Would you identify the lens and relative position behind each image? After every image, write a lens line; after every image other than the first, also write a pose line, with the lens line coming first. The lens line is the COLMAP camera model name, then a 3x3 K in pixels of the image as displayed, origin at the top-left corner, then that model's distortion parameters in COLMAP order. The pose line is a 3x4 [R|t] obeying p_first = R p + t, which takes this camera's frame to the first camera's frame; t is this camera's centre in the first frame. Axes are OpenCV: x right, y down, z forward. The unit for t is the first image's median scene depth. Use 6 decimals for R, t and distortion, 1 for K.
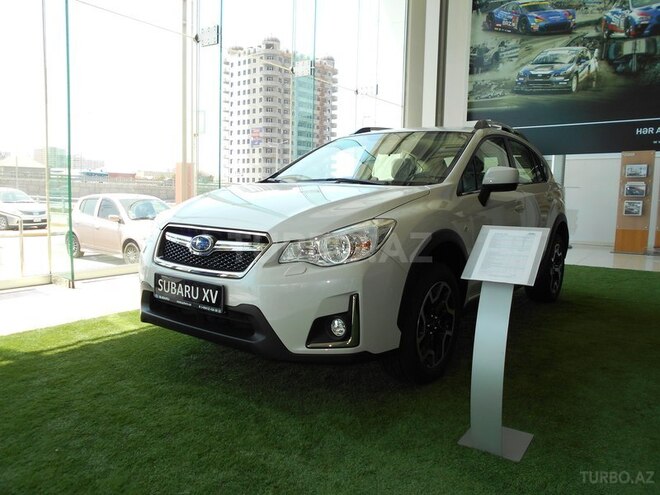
lens RADIAL K [[492.4, 0, 330.0], [0, 492.4, 247.5], [0, 0, 1]] dist [-0.045428, 0.040197]
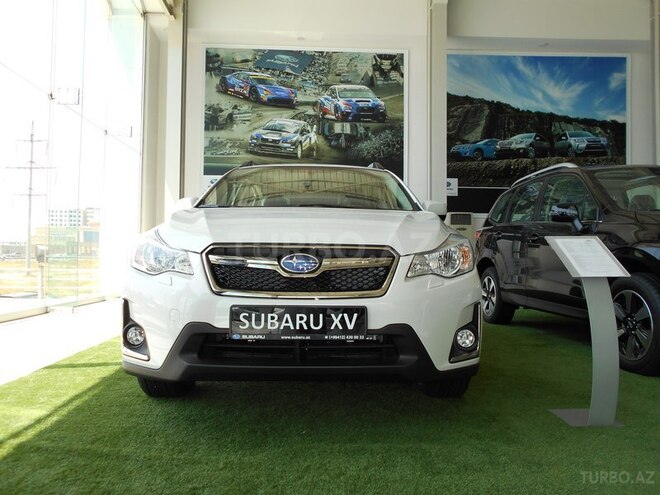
lens RADIAL K [[492.4, 0, 330.0], [0, 492.4, 247.5], [0, 0, 1]] dist [-0.045428, 0.040197]
pose [[0.779172, 0.006014, 0.626781, -0.175812], [0.070779, 0.992714, -0.097512, 0.011666], [-0.622801, 0.120342, 0.773069, 0.076283]]
